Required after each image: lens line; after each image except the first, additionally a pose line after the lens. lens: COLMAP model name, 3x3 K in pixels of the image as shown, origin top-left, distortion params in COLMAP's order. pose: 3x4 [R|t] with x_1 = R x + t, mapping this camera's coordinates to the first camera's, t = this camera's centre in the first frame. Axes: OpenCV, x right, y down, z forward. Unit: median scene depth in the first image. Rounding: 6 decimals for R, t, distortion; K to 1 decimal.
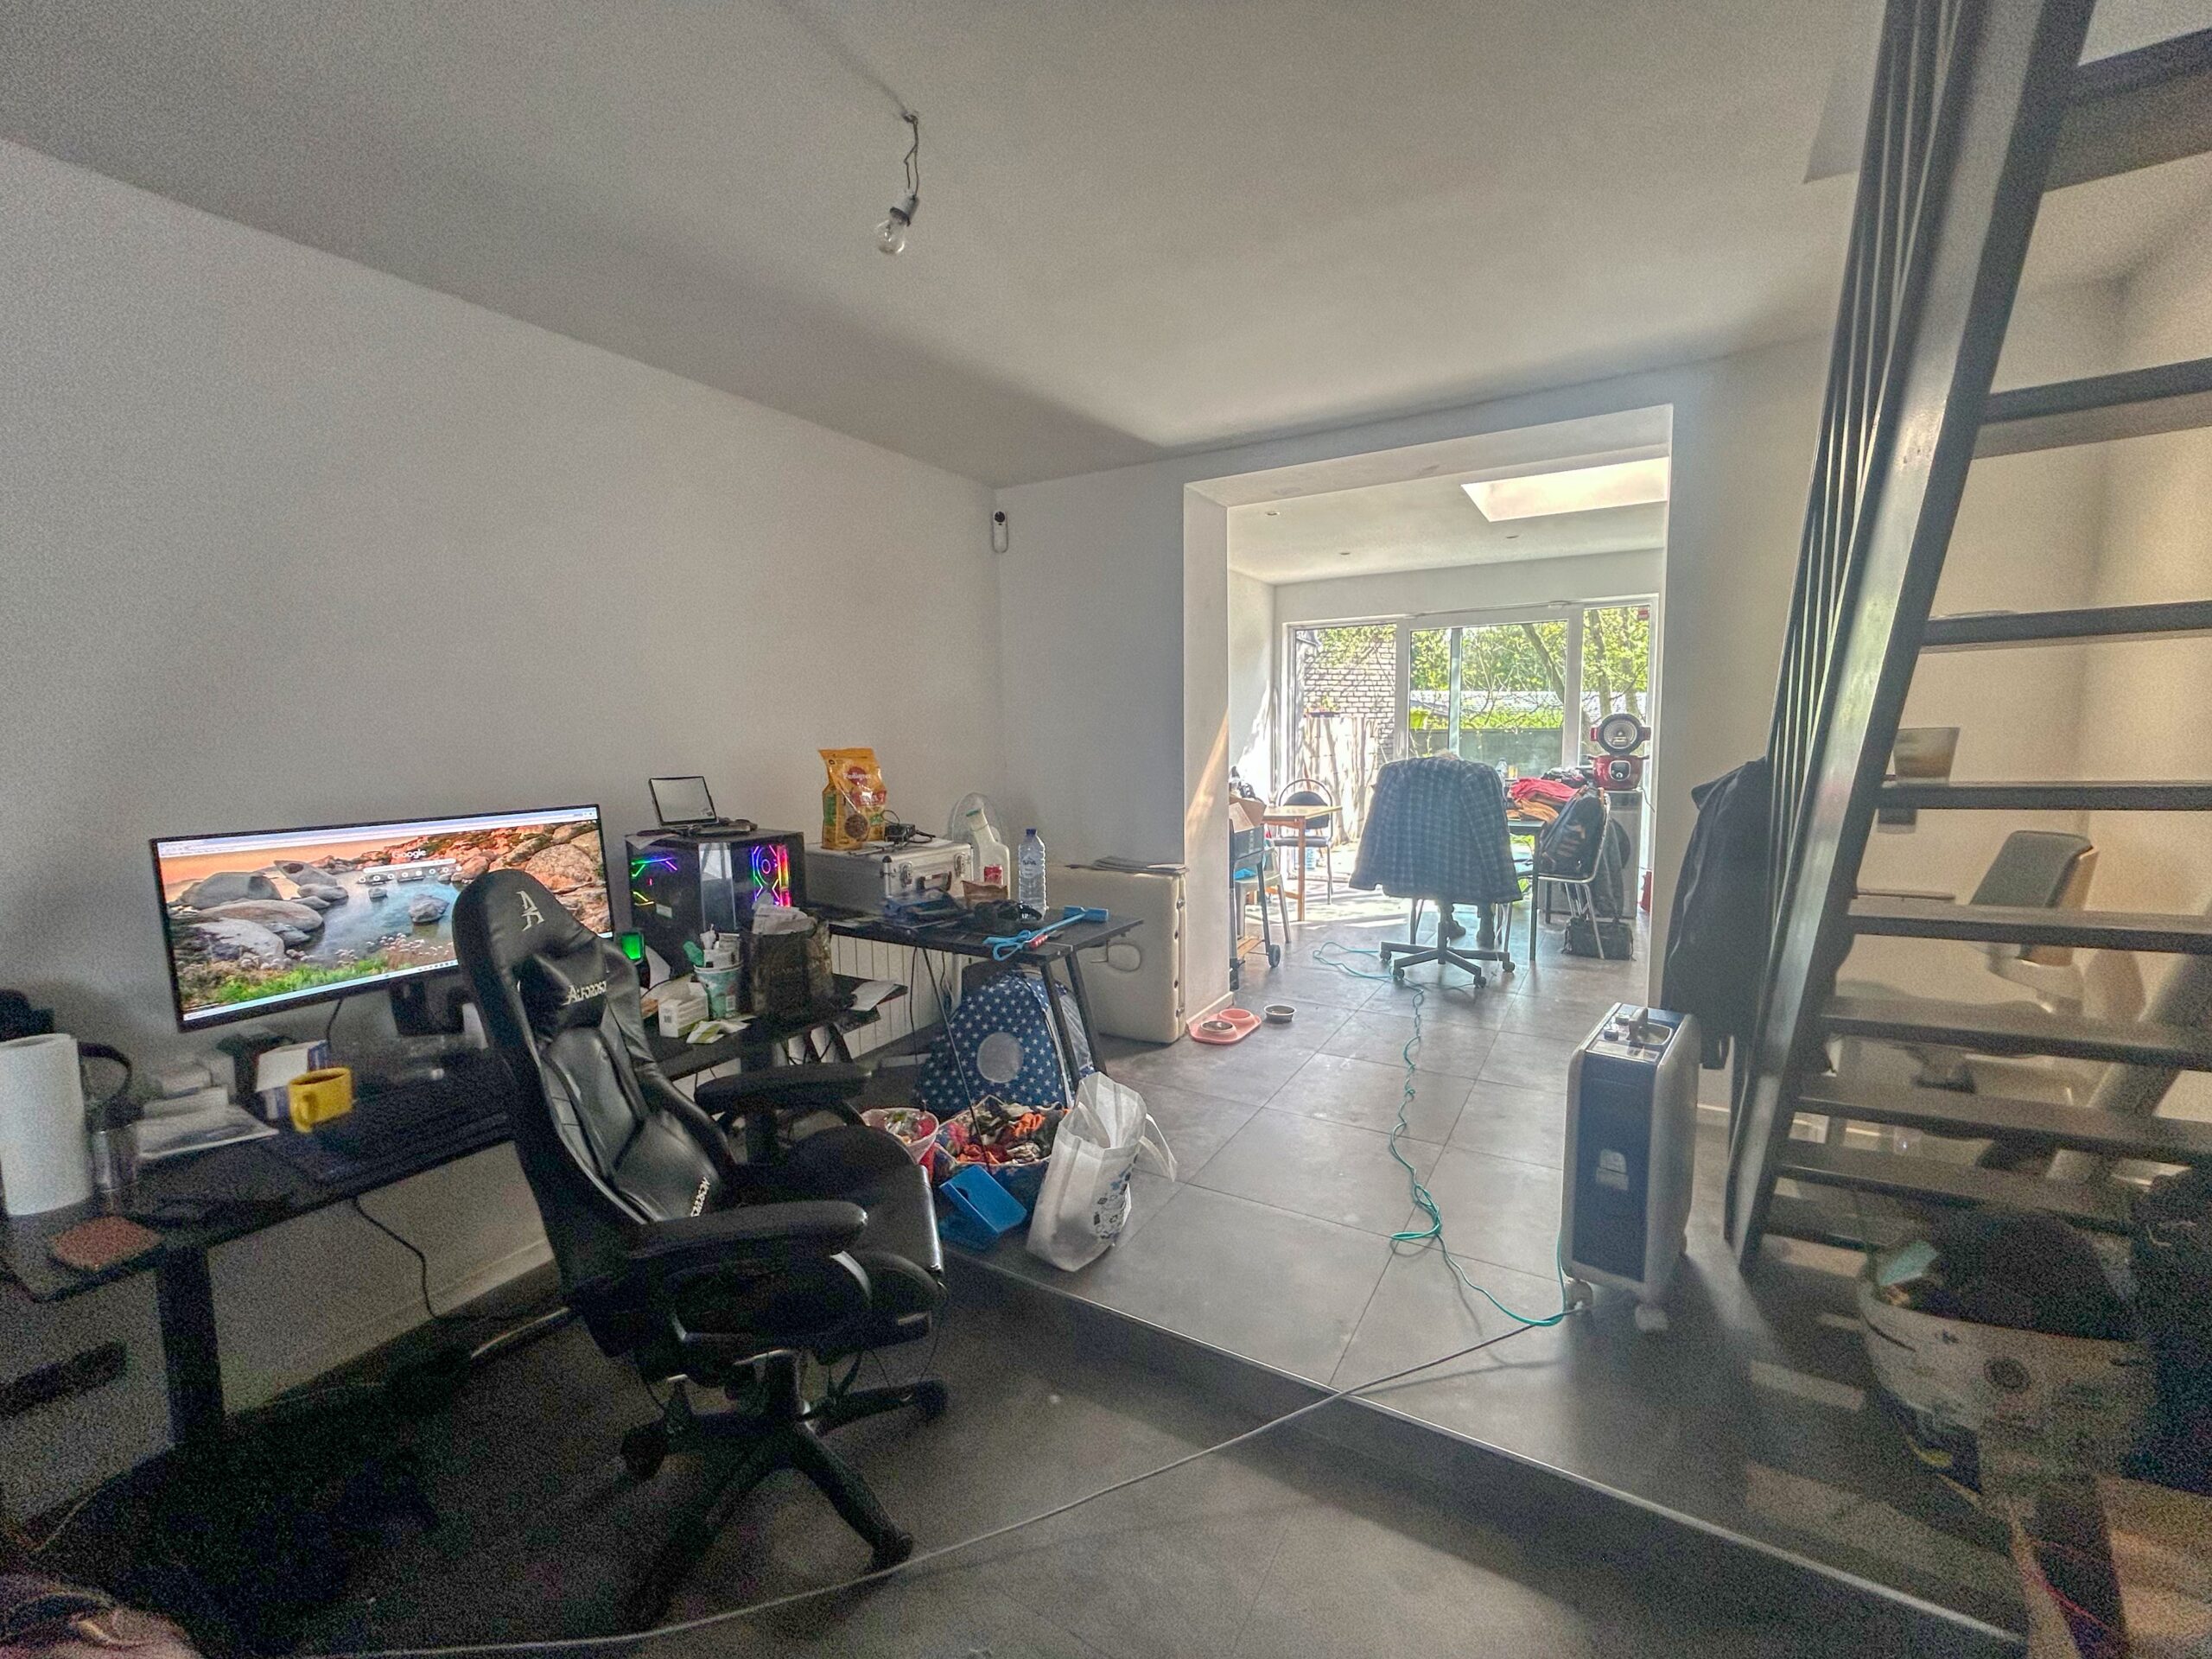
lens RADIAL K [[908.4, 0, 1095.8], [0, 908.4, 829.9], [0, 0, 1]] dist [-0.000549, 0.001224]
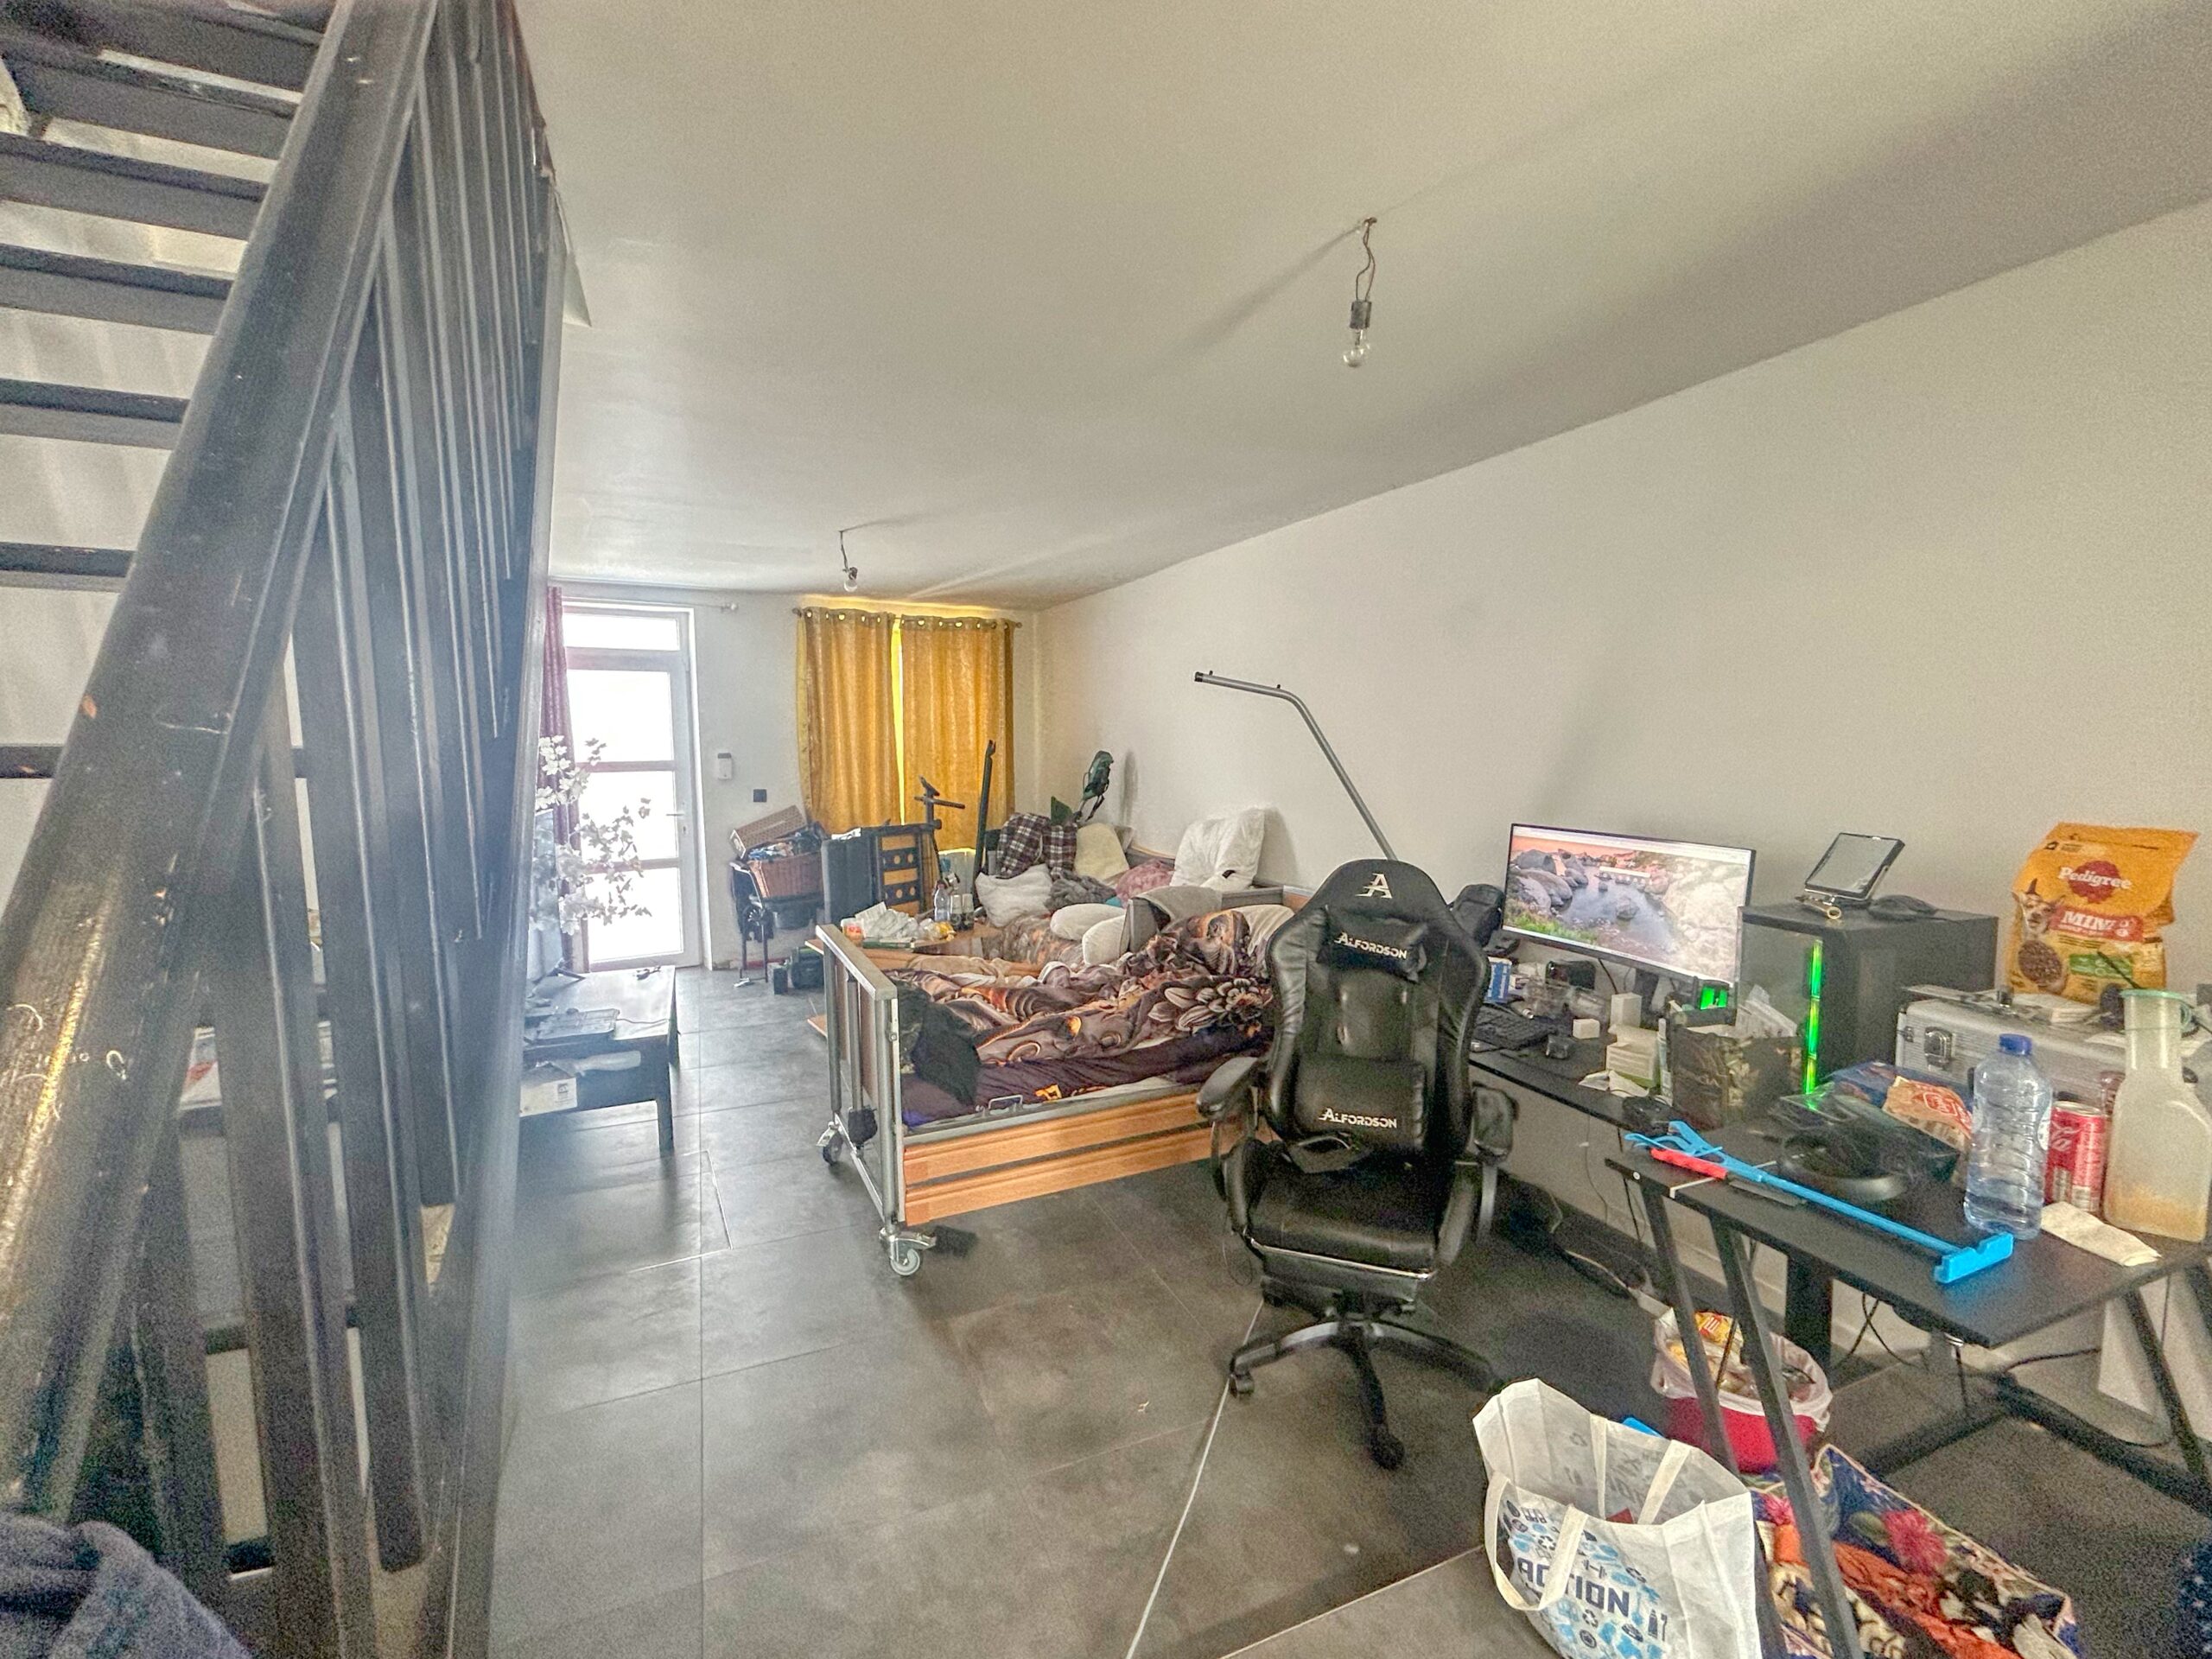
lens RADIAL K [[908.4, 0, 1102.2], [0, 908.4, 828.4], [0, 0, 1]] dist [-0.000549, 0.001224]
pose [[-0.573462, 0.092350, -0.814010, 0.736593], [-0.082593, 0.982046, 0.169600, -0.185545], [0.815058, 0.164491, -0.555539, 1.163056]]
